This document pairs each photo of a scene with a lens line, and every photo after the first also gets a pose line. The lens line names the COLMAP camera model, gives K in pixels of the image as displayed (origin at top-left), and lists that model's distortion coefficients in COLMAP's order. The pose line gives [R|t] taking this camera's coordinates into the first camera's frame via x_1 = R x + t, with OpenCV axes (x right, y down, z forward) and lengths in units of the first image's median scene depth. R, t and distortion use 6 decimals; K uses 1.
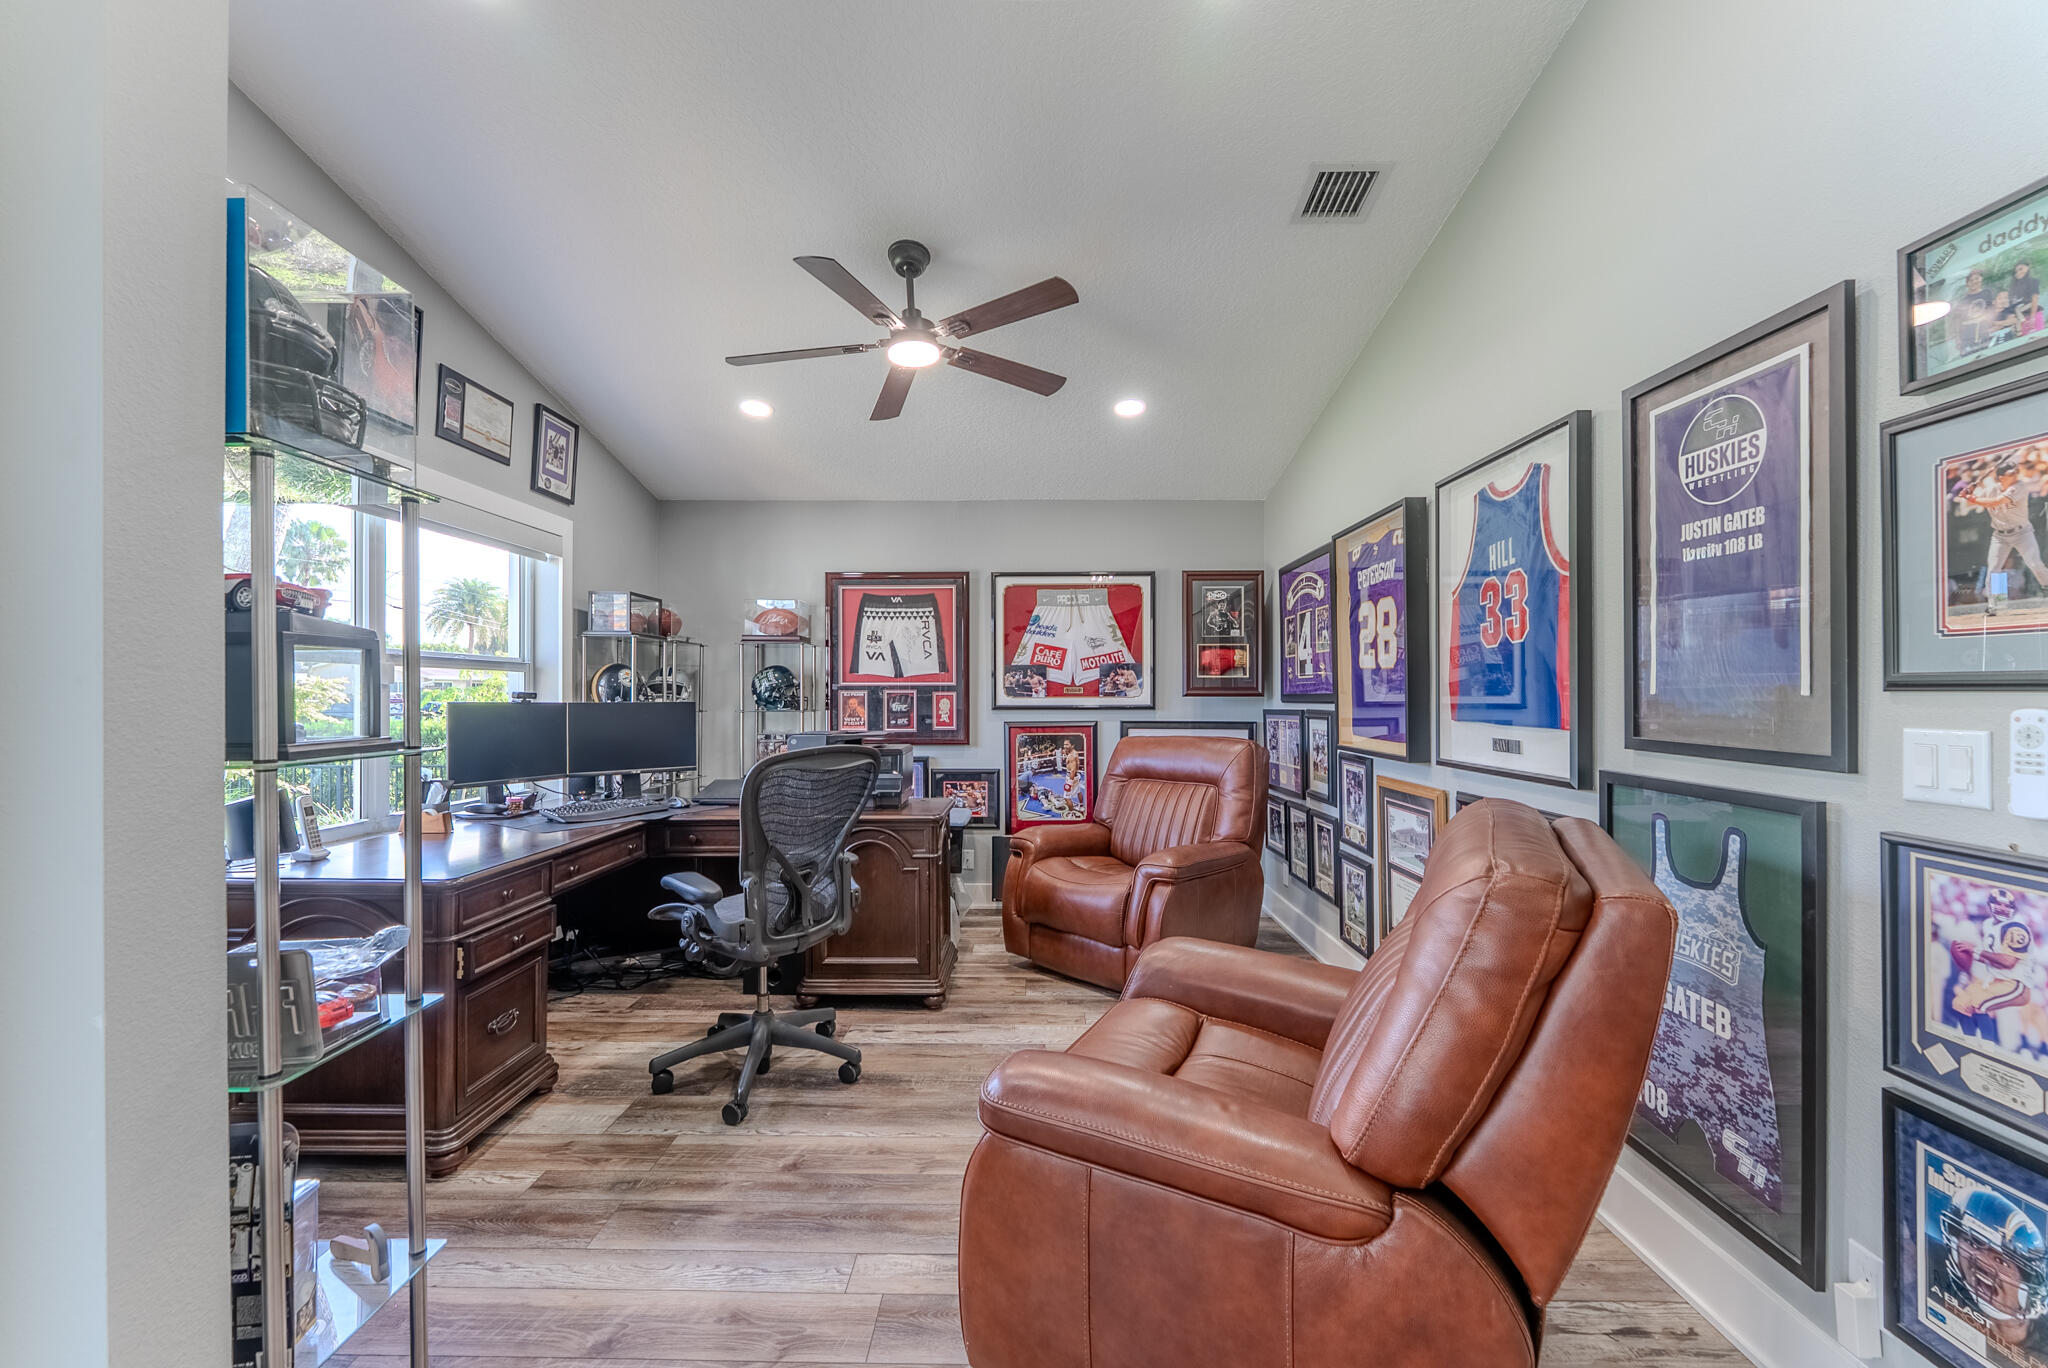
lens RADIAL K [[816.9, 0, 1023.0], [0, 816.9, 689.2], [0, 0, 1]] dist [-0.000074, -0.000014]
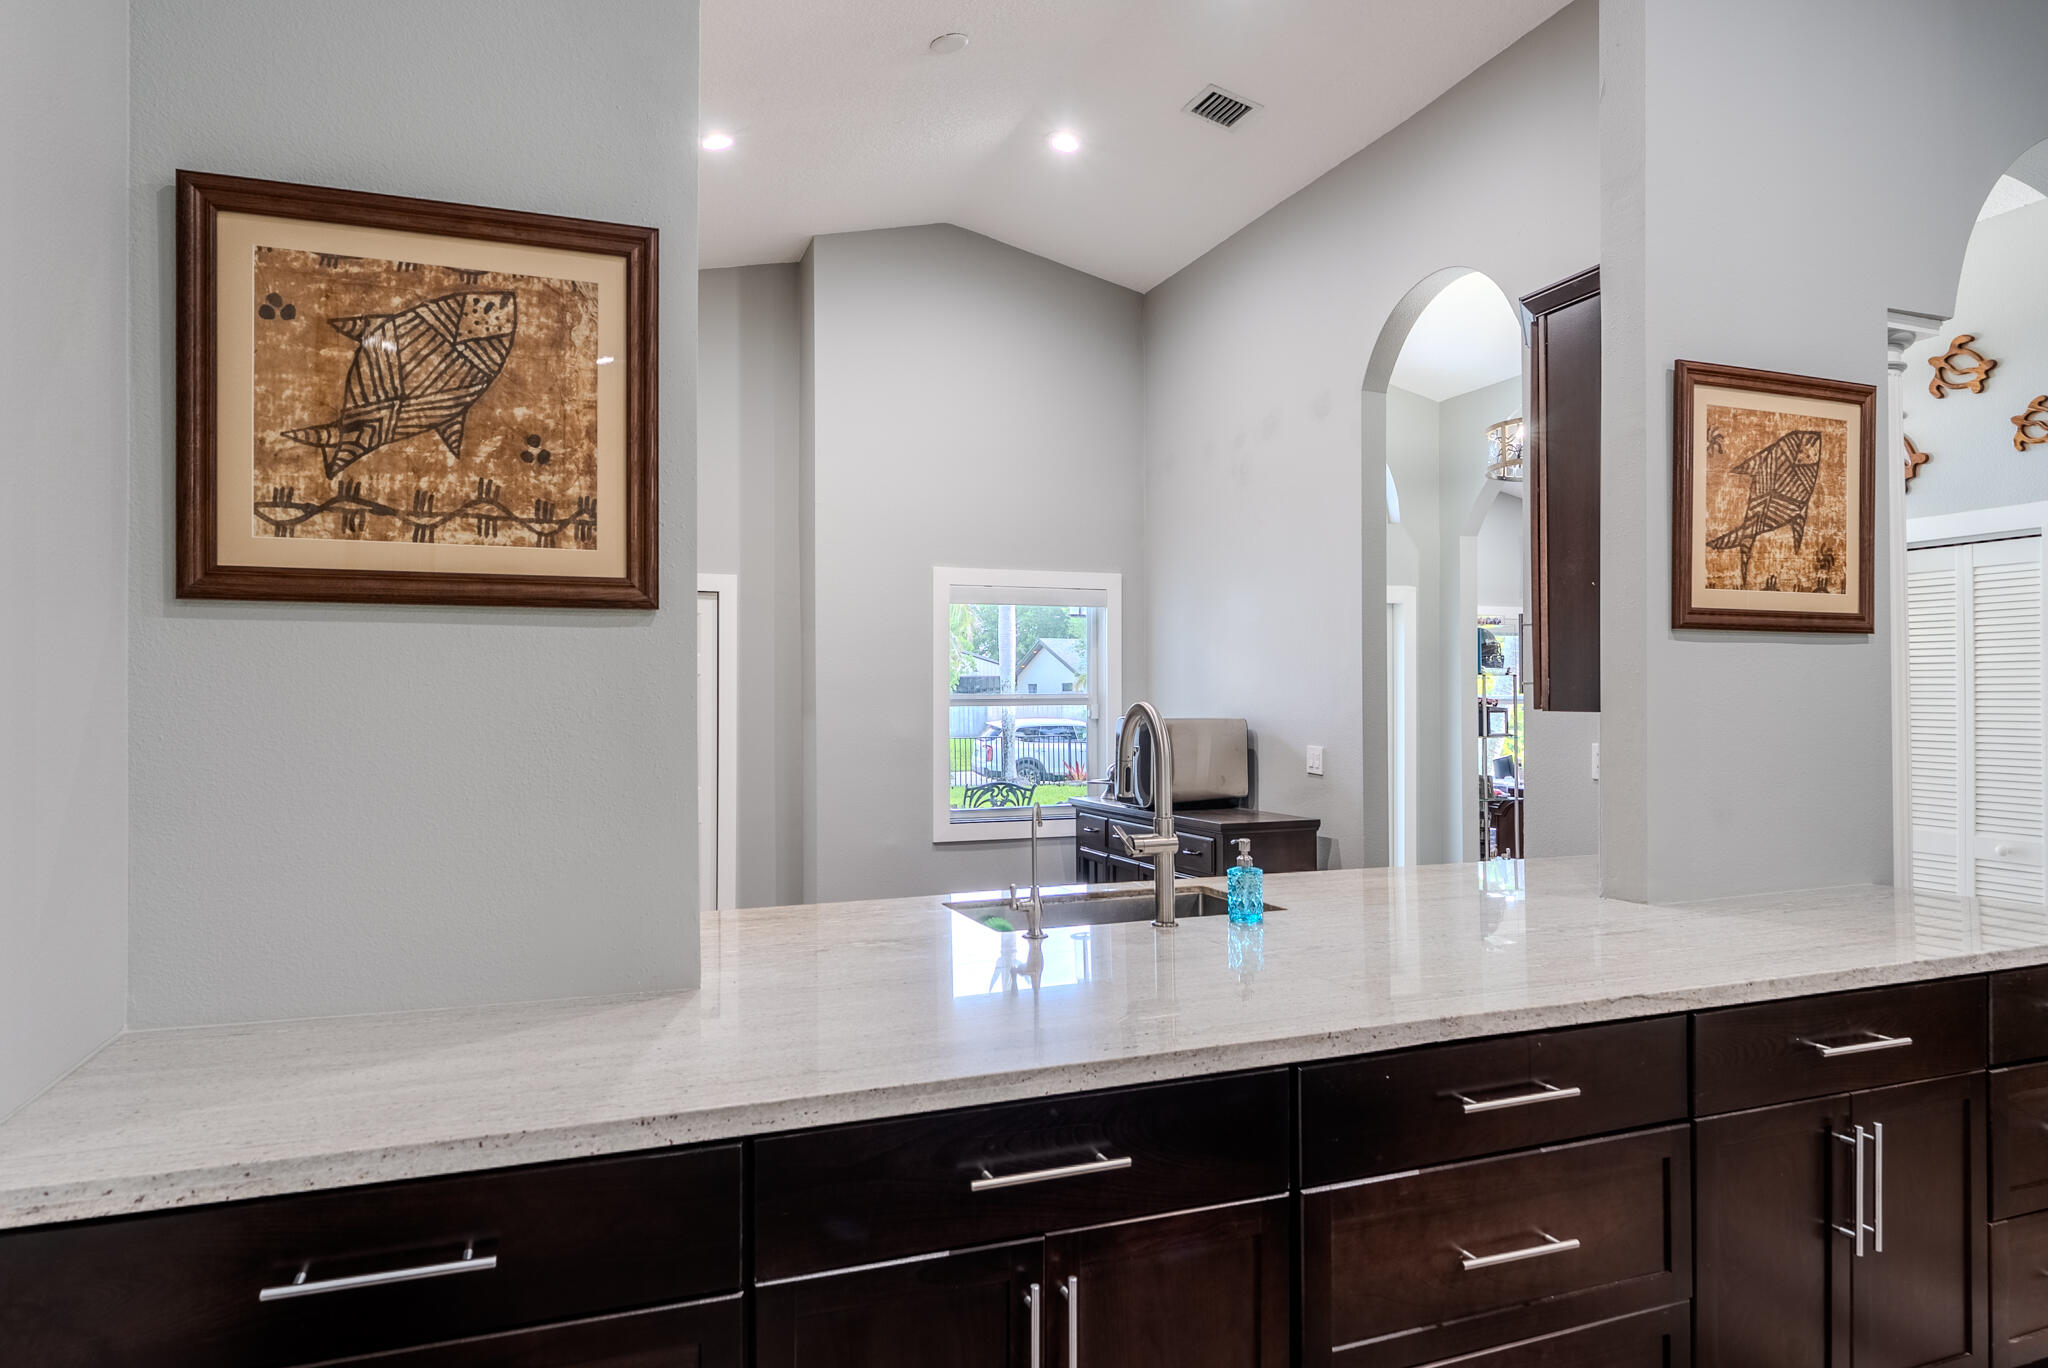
lens RADIAL K [[1216.2, 0, 1018.4], [0, 1216.2, 690.1], [0, 0, 1]] dist [-0.000841, 0.001268]
pose [[0.372079, -0.004064, -0.928192, 4.736597], [0.003797, 0.999989, -0.002857, -0.179245], [0.928193, -0.002461, 0.372090, -4.248330]]
